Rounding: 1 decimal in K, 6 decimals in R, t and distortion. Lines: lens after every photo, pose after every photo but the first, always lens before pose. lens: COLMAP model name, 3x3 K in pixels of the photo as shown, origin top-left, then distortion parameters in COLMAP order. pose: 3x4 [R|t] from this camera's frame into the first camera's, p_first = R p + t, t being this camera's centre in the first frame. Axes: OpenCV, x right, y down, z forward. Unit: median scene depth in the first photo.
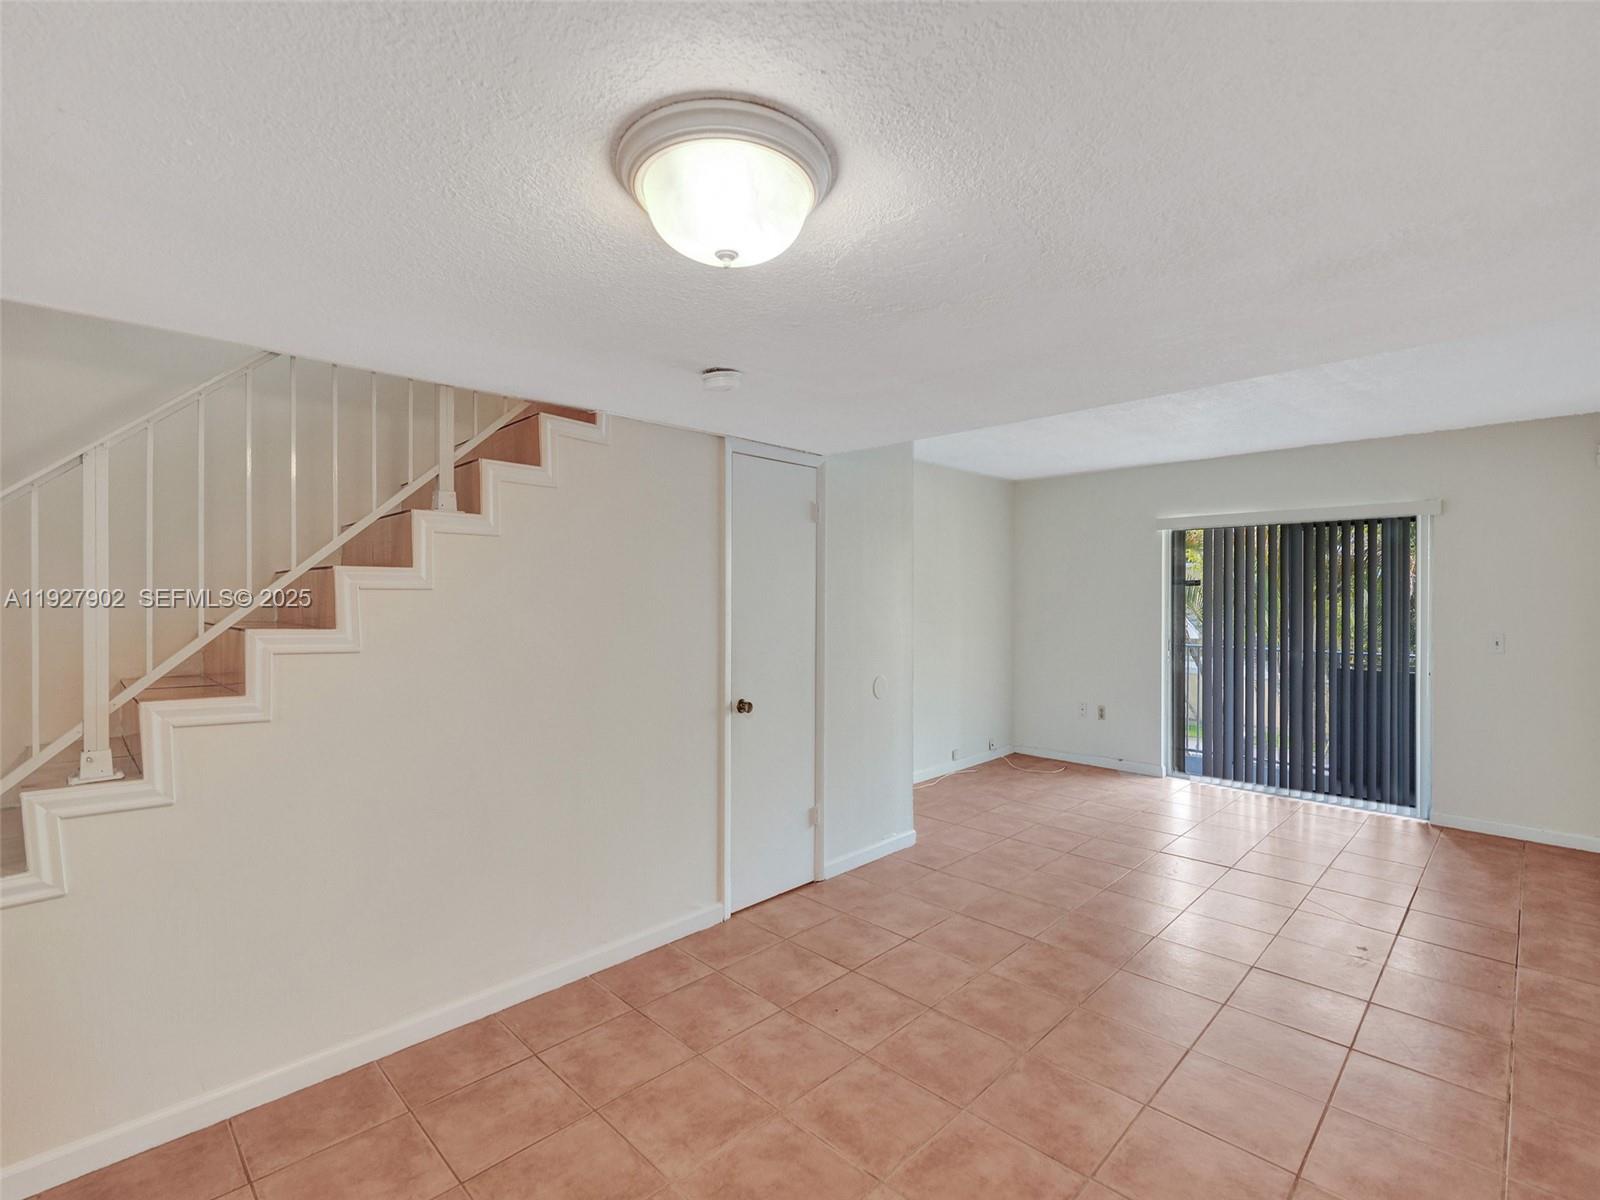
lens RADIAL K [[753.9, 0, 820.1], [0, 753.9, 596.2], [0, 0, 1]] dist [0.000345, -0.000294]
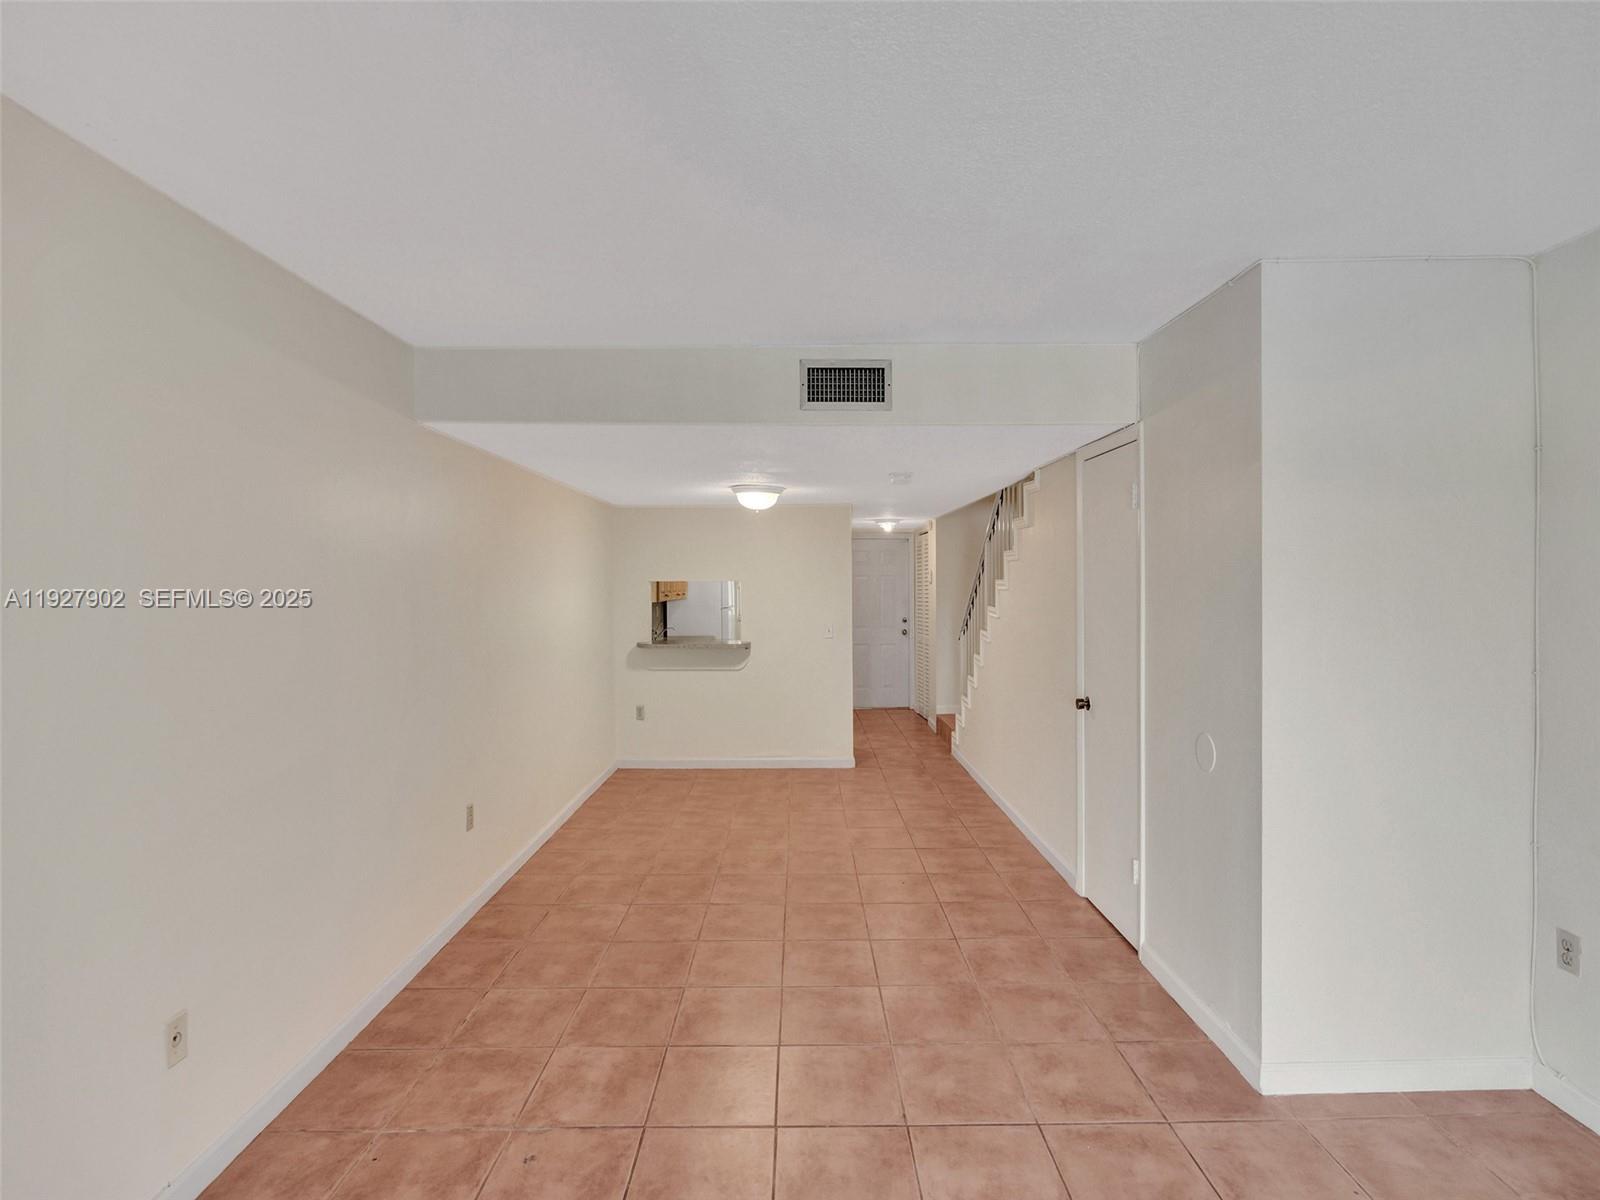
lens RADIAL K [[742.0, 0, 808.2], [0, 742.0, 592.0], [0, 0, 1]] dist [-0.001170, -0.000187]
pose [[-0.714858, 0.008915, -0.699213, 1.345675], [0.002546, 0.999945, 0.010146, -0.037949], [0.699265, 0.005472, -0.714841, 2.205856]]
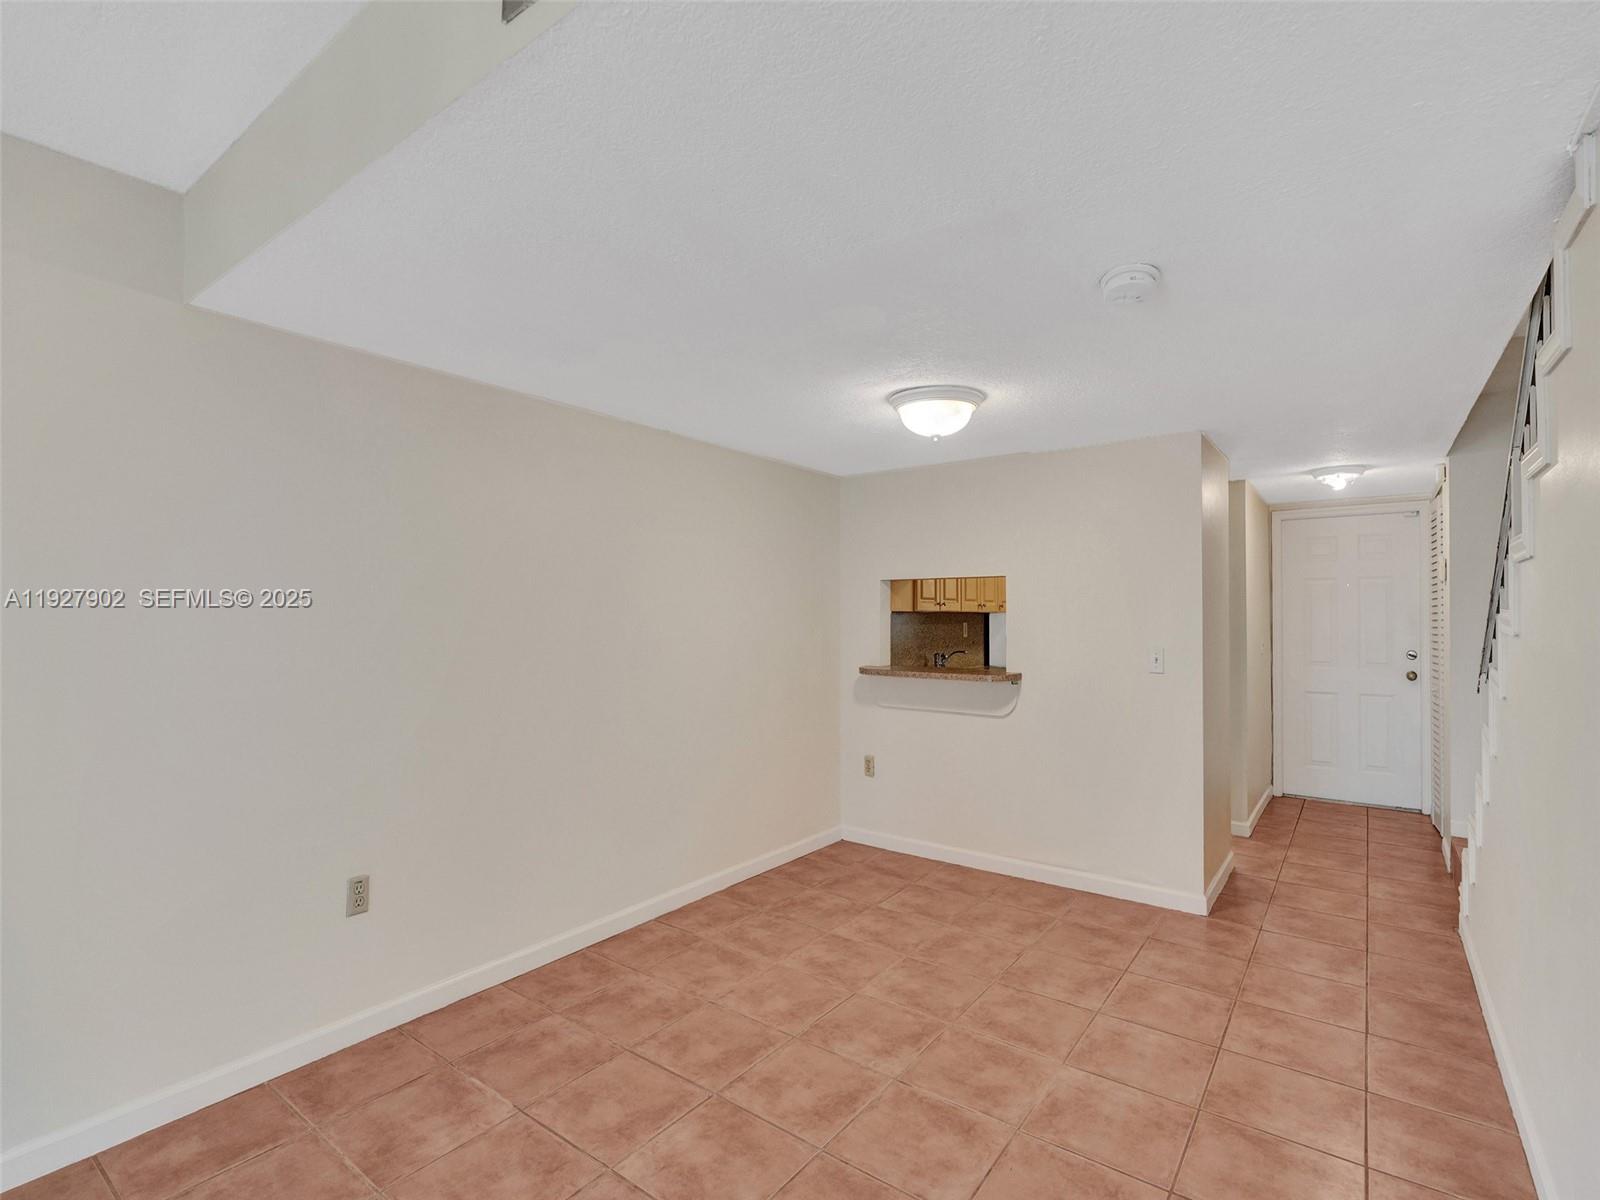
lens RADIAL K [[759.4, 0, 811.1], [0, 759.4, 611.3], [0, 0, 1]] dist [-0.003019, -0.000259]
pose [[-0.991811, -0.002346, -0.127695, 0.298011], [-0.000867, 0.999932, -0.011637, 0.051623], [0.127713, -0.011430, -0.991745, 1.775279]]
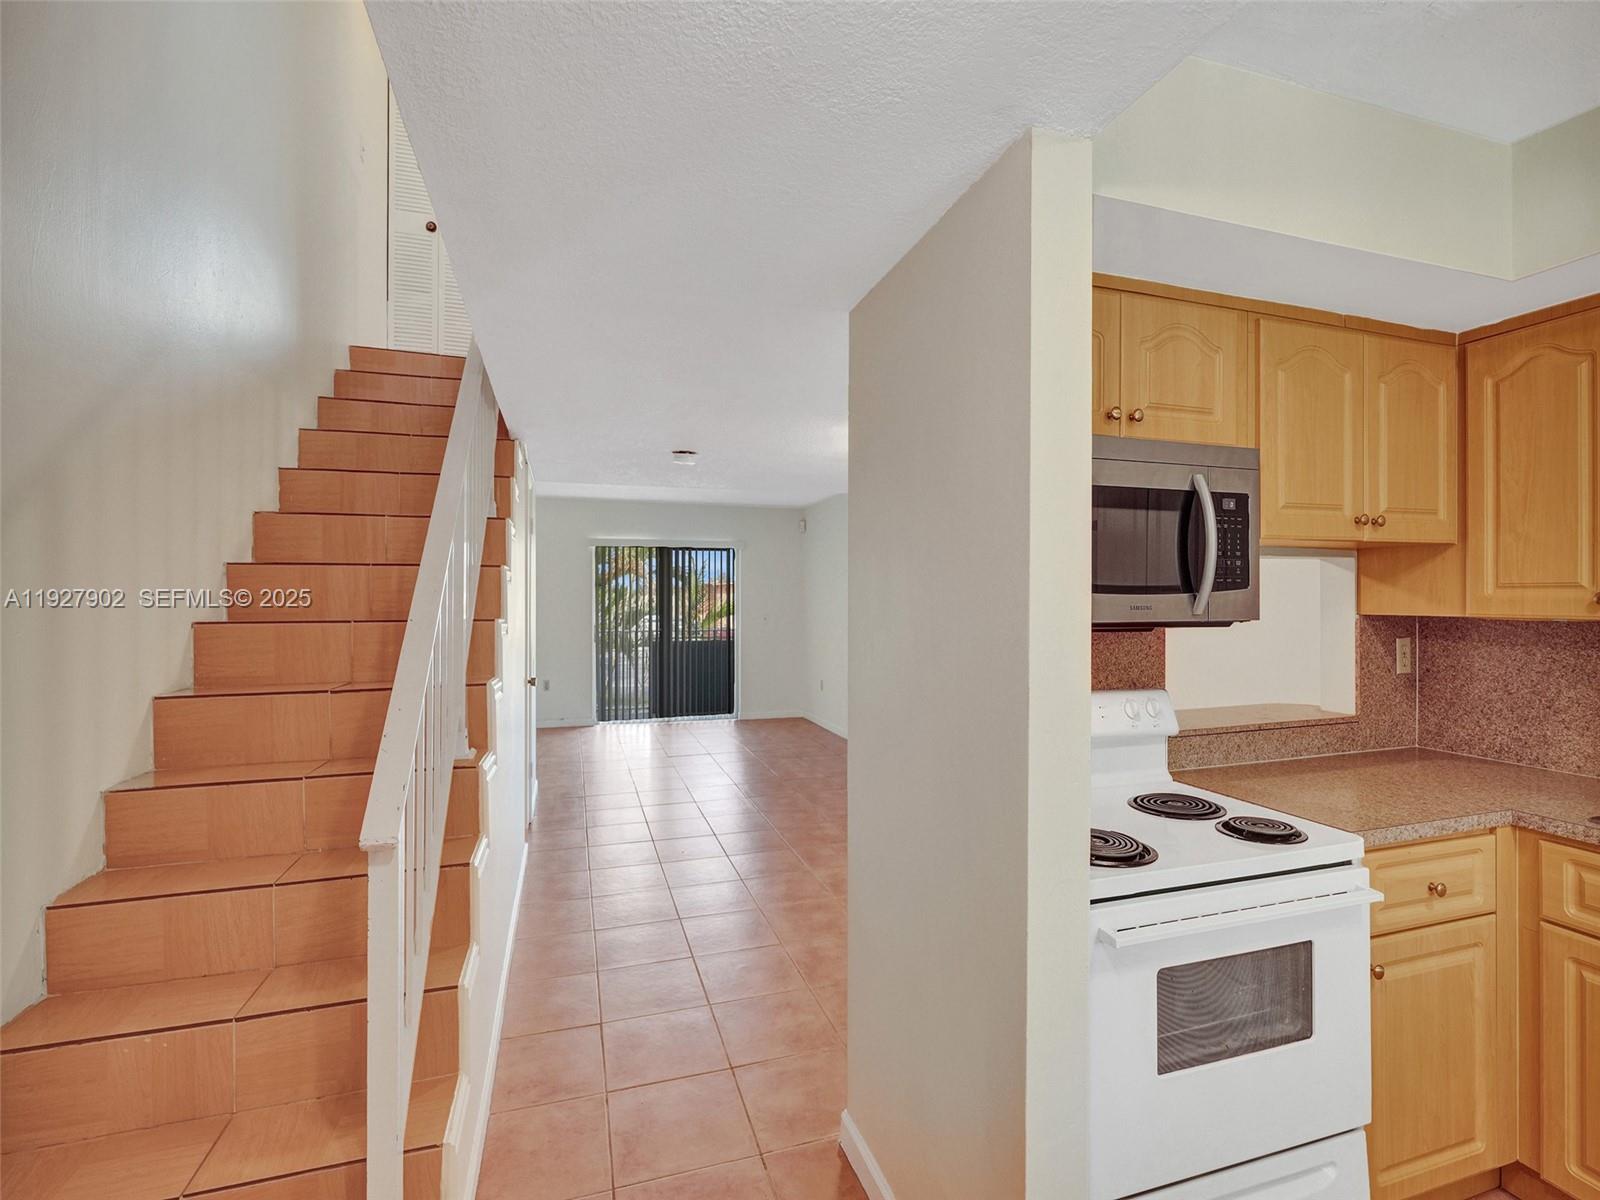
lens RADIAL K [[742.0, 0, 808.2], [0, 742.0, 592.0], [0, 0, 1]] dist [-0.001170, -0.000187]
pose [[0.476841, 0.002261, 0.878987, -1.429492], [0.002082, 0.999991, -0.003701, 0.002462], [-0.878987, 0.003595, 0.476832, 0.018920]]
